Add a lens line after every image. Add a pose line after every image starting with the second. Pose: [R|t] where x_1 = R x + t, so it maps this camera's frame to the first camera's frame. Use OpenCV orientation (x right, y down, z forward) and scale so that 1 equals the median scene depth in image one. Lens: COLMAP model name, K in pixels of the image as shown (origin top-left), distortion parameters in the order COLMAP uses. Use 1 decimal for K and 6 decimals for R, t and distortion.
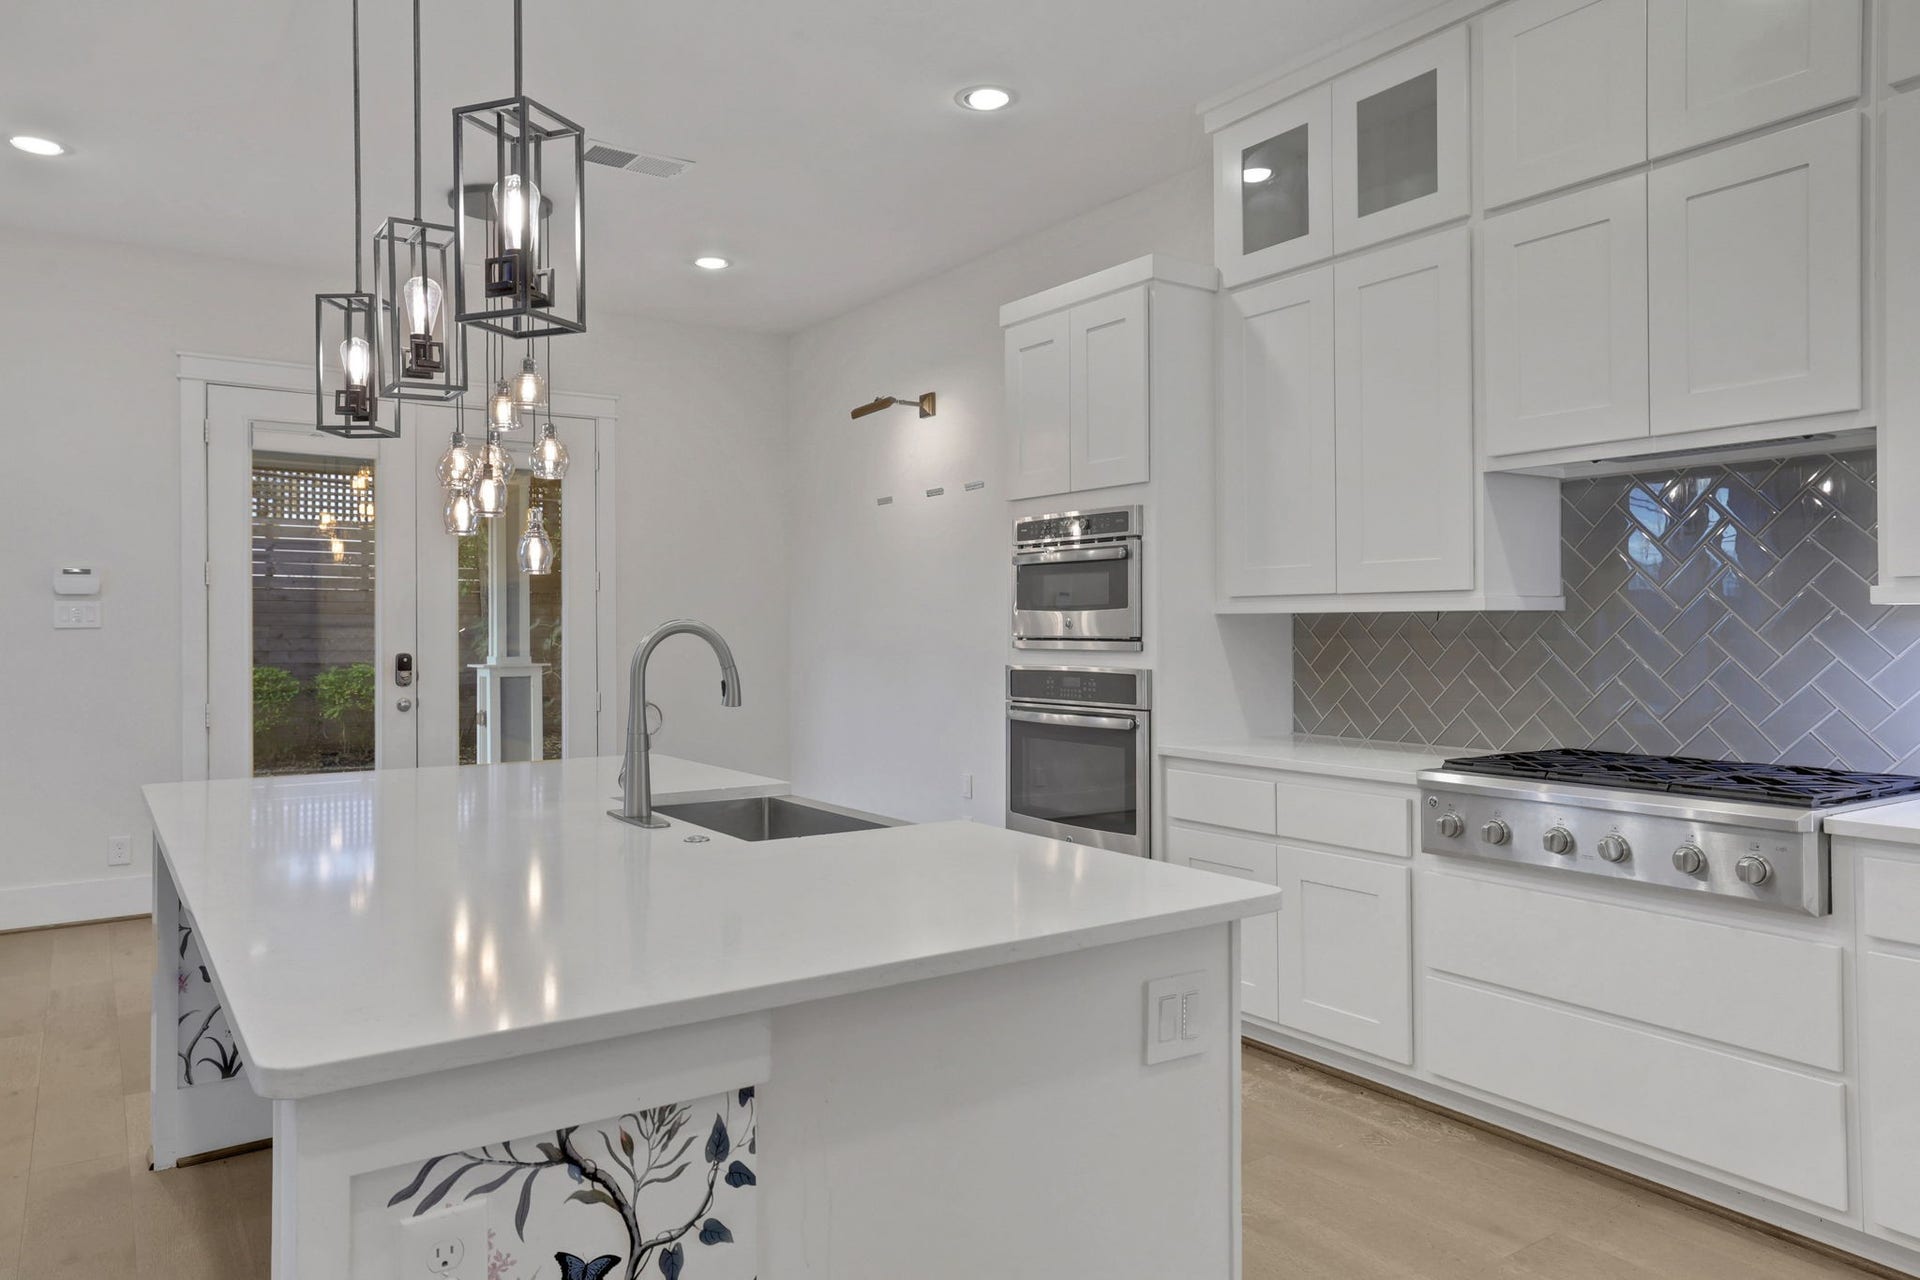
lens RADIAL K [[1298.1, 0, 960.0], [0, 1298.1, 640.0], [0, 0, 1]] dist [-0.031005, 0.091036]
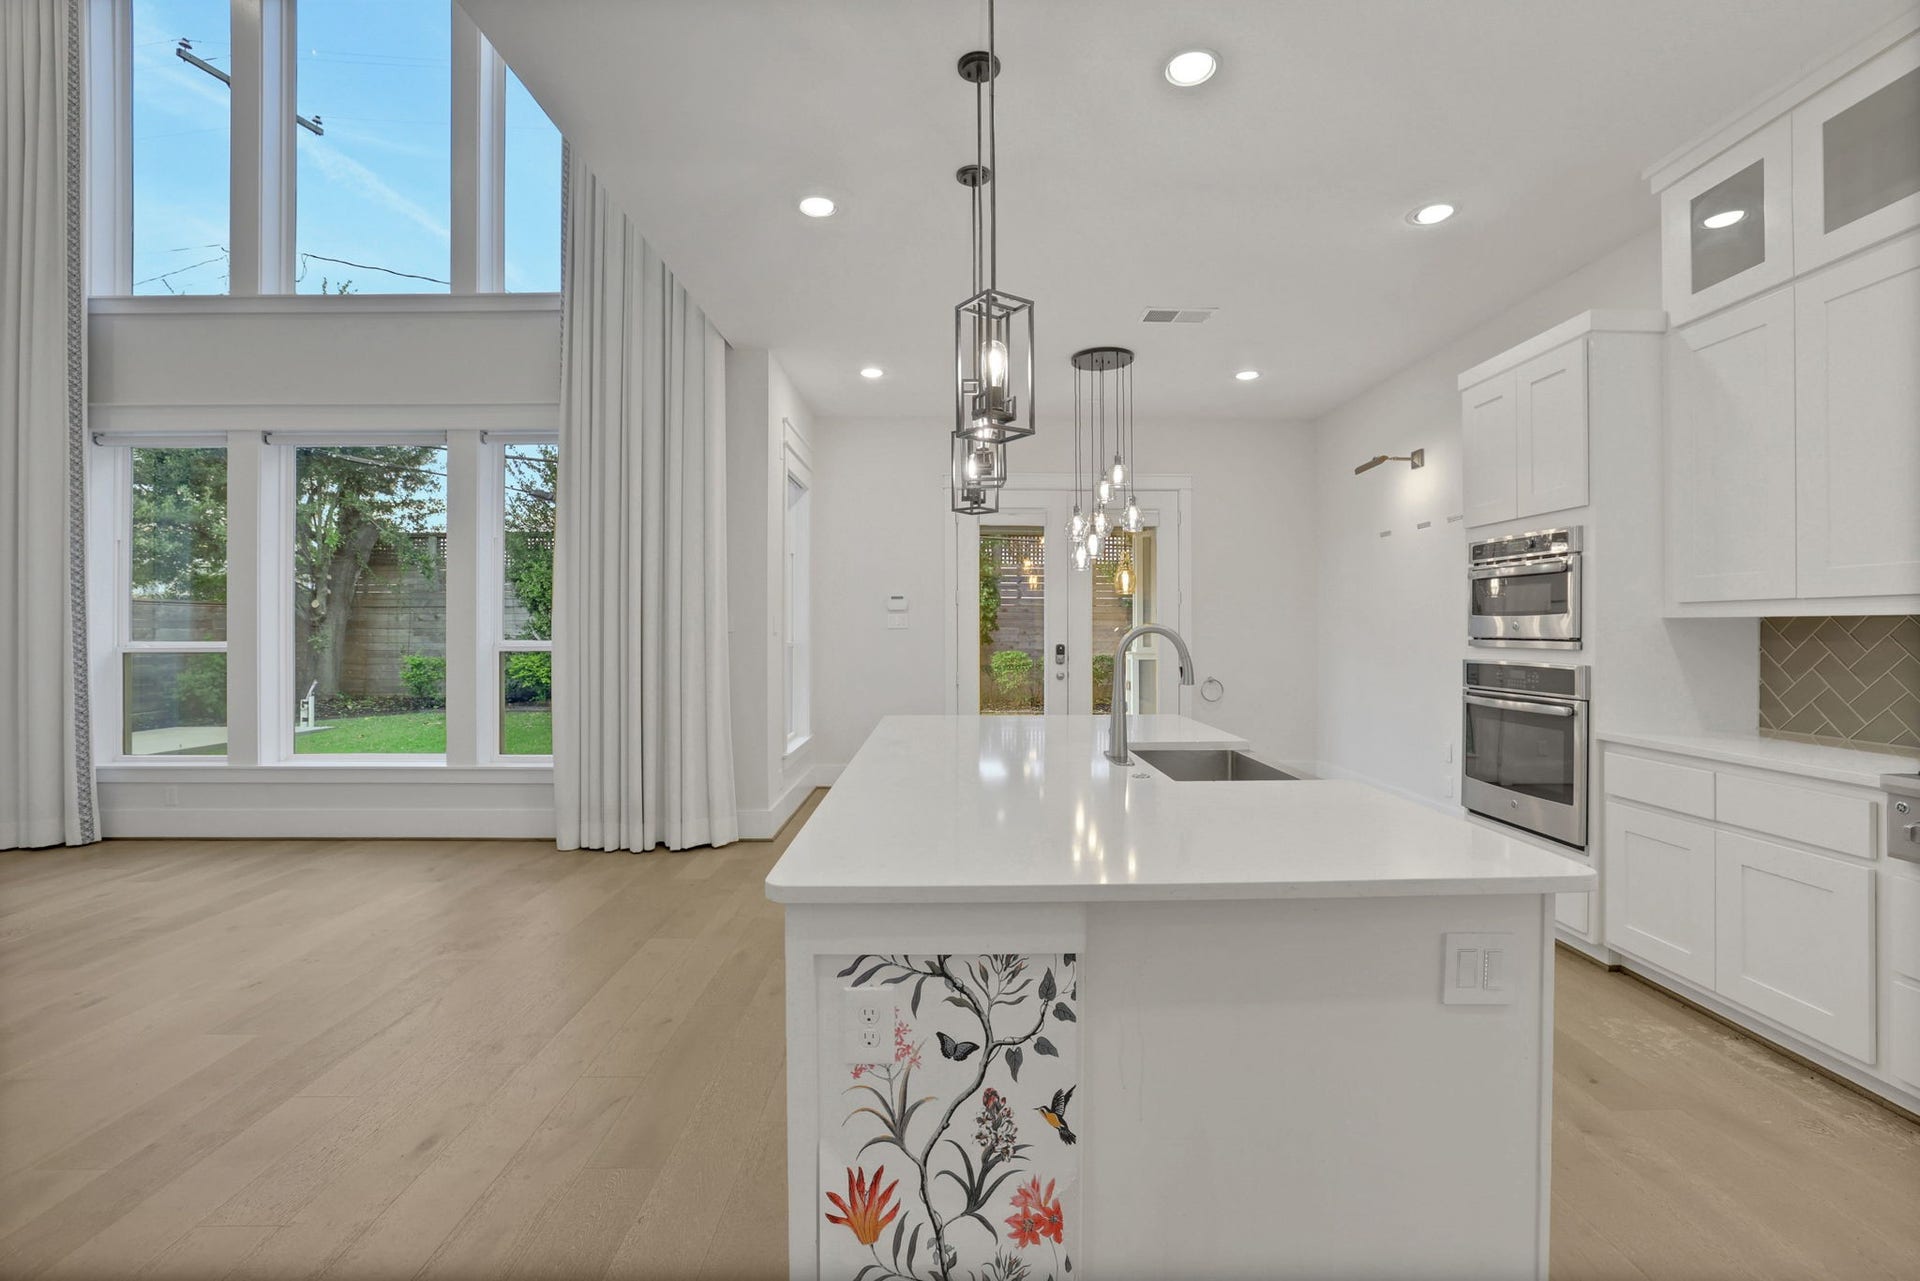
lens RADIAL K [[850.1, 0, 962.8], [0, 850.1, 641.3], [0, 0, 1]] dist [-0.044656, 0.016974]
pose [[0.831608, 0.010262, -0.555268, 0.097956], [-0.006896, 0.999943, 0.008153, -0.001633], [0.555320, -0.002951, 0.831631, 0.064393]]
